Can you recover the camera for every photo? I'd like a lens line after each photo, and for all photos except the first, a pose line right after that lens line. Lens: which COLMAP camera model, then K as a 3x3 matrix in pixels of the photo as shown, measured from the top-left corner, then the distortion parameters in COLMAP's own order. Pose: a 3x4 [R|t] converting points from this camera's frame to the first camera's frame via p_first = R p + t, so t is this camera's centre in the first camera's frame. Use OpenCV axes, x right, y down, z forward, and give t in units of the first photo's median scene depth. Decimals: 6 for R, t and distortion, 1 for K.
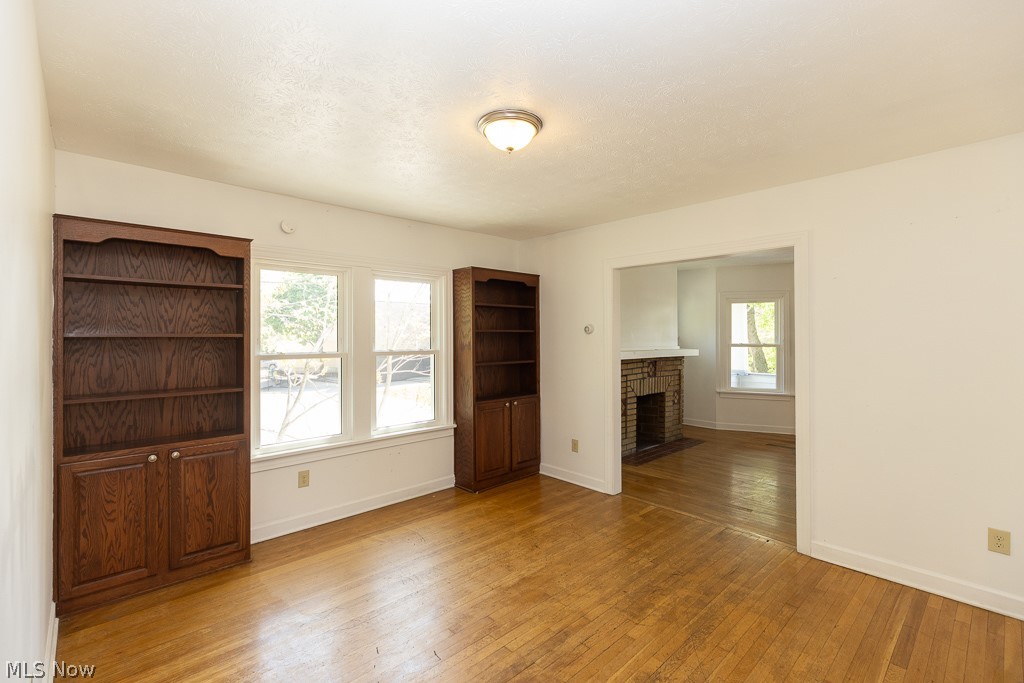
lens RADIAL K [[452.6, 0, 494.4], [0, 452.6, 339.5], [0, 0, 1]] dist [0.001114, 0.000228]
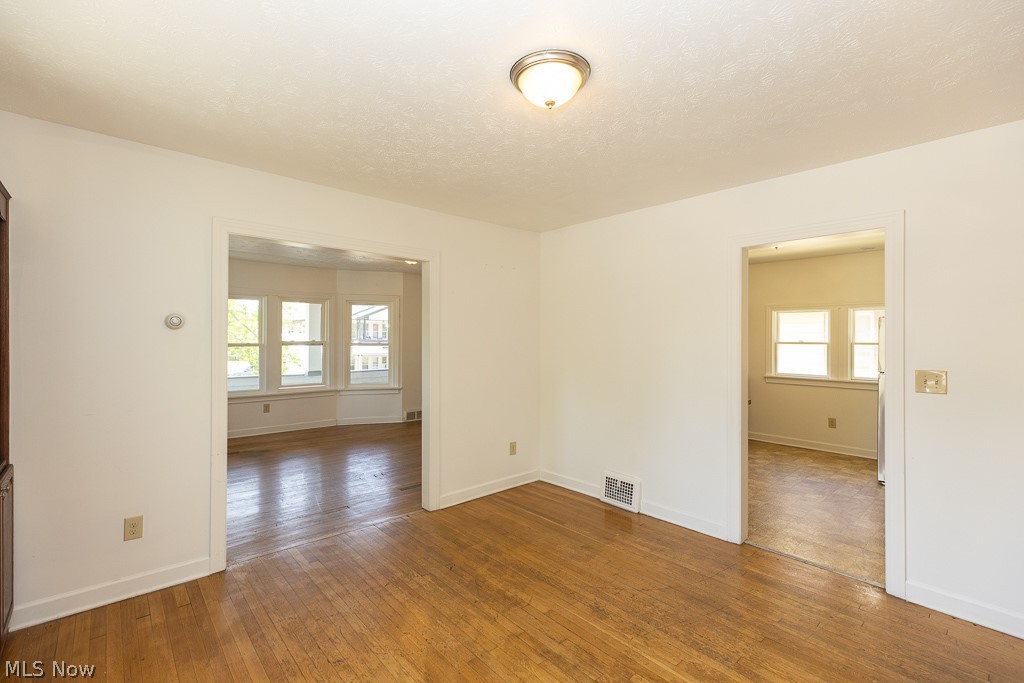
lens RADIAL K [[453.4, 0, 510.4], [0, 453.4, 335.8], [0, 0, 1]] dist [0.003315, -0.000153]
pose [[-0.003920, 0.002658, 0.999989, -0.607658], [-0.008421, 0.999961, -0.002691, -0.014686], [-0.999957, -0.008432, -0.003898, 0.815056]]
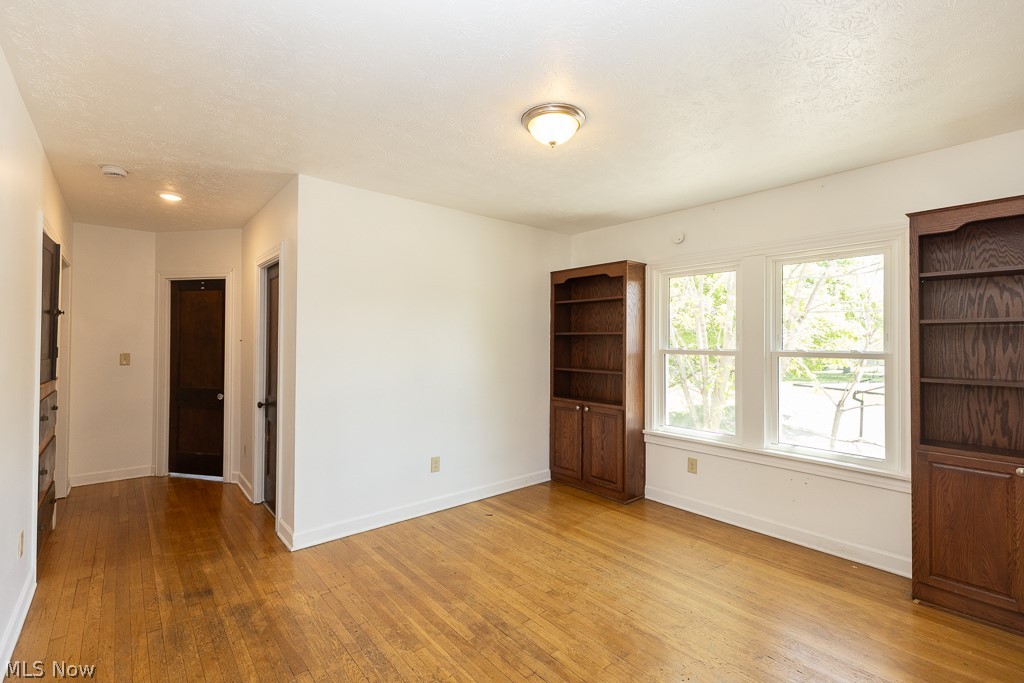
lens RADIAL K [[453.4, 0, 510.4], [0, 453.4, 335.8], [0, 0, 1]] dist [0.003315, -0.000153]
pose [[-0.025192, 0.006259, -0.999663, 0.803234], [0.000011, 0.999980, 0.006261, -0.009926], [0.999683, 0.000147, -0.025191, 0.707599]]
